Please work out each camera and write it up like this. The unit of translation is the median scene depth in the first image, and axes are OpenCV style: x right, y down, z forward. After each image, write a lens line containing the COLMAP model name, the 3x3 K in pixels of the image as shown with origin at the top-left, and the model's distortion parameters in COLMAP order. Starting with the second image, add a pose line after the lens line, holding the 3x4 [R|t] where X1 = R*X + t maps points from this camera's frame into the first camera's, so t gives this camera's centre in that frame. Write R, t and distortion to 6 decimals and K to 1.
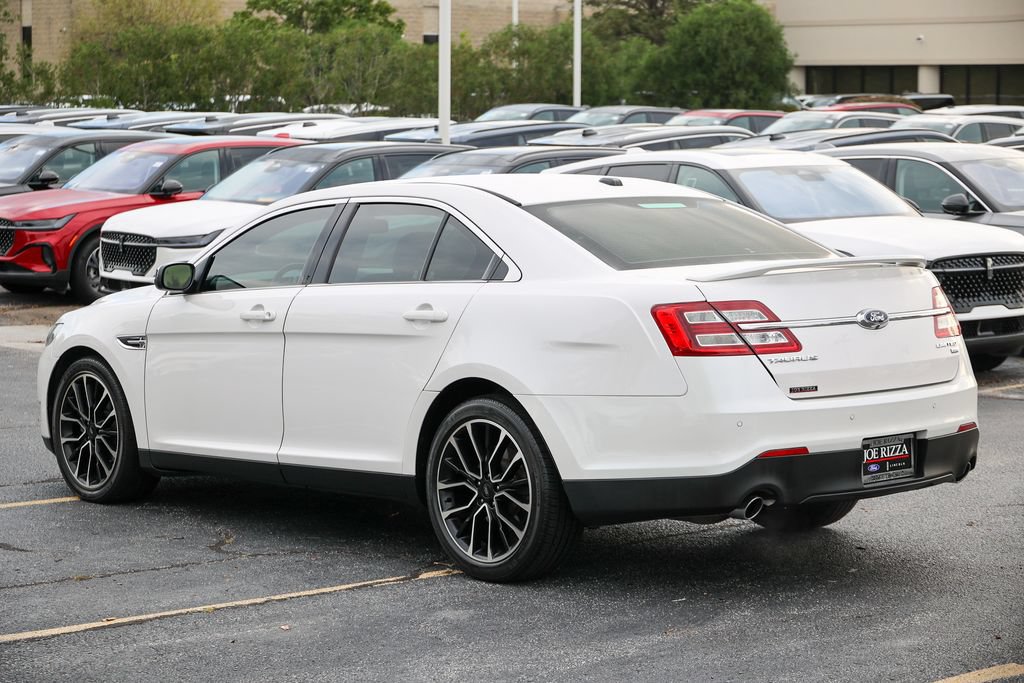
lens RADIAL K [[2935.7, 0, 512.0], [0, 2935.7, 341.5], [0, 0, 1]] dist [-0.035380, -0.216114]
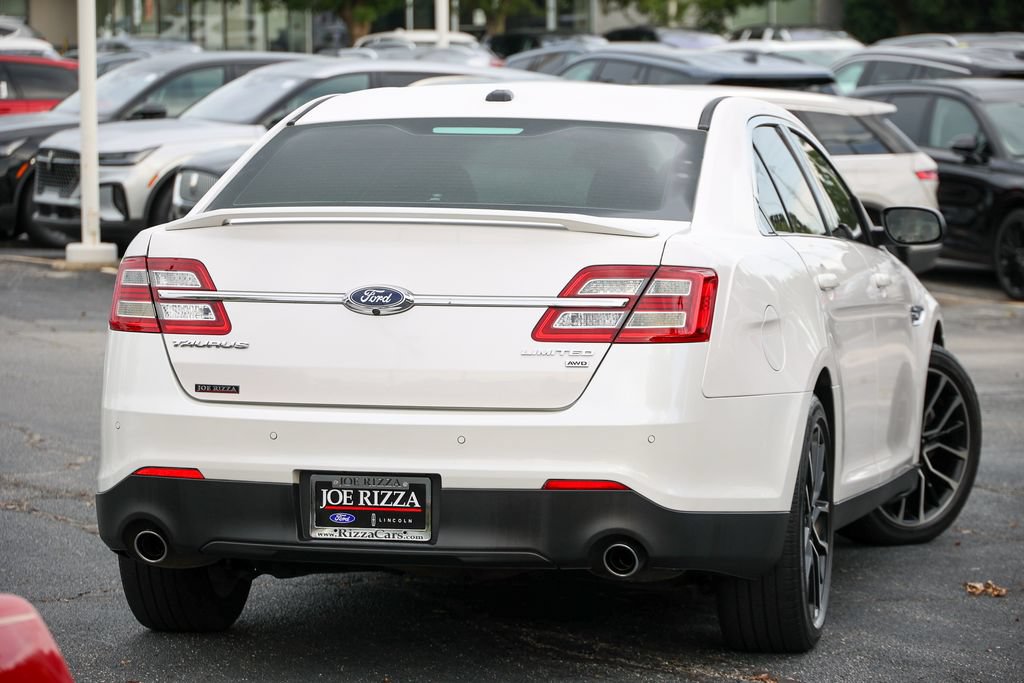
lens RADIAL K [[4043.6, 0, 512.0], [0, 4043.6, 341.5], [0, 0, 1]] dist [-0.164749, 0.782444]
pose [[0.580240, 0.068585, -0.811552, 0.906721], [-0.080698, 0.996386, 0.026508, -0.025658], [0.810438, 0.050109, 0.583678, 0.489075]]
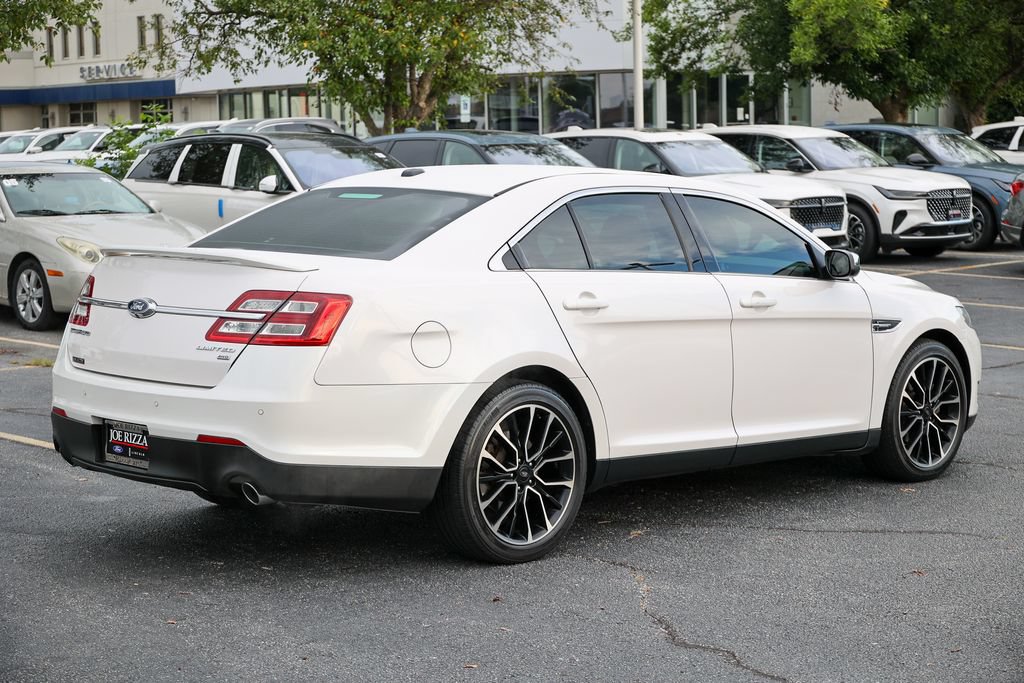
lens RADIAL K [[1910.7, 0, 512.0], [0, 1910.7, 341.5], [0, 0, 1]] dist [-0.033268, -0.004342]
pose [[0.037907, 0.108612, -0.993361, 0.801195], [-0.086103, 0.990734, 0.105039, -0.078249], [0.995565, 0.081550, 0.046908, 1.112354]]
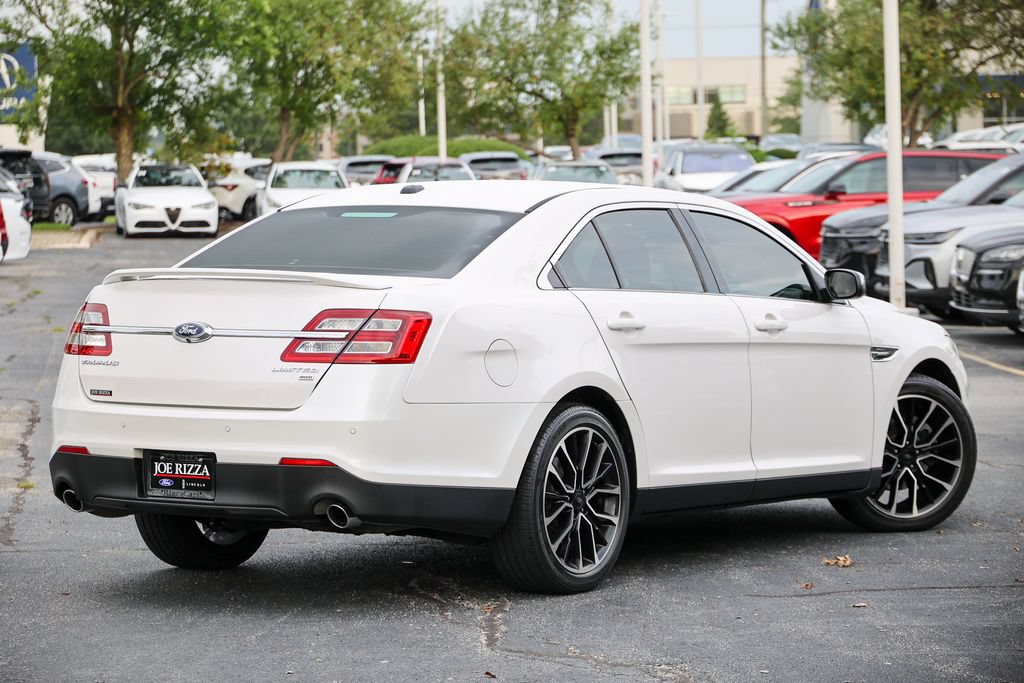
lens RADIAL K [[3561.5, 0, 512.0], [0, 3561.5, 341.5], [0, 0, 1]] dist [-0.093140, 0.791968]
pose [[0.239980, 0.057374, -0.969081, 1.311906], [-0.077766, 0.996180, 0.039721, -0.060765], [0.967658, 0.065829, 0.243525, 0.825078]]
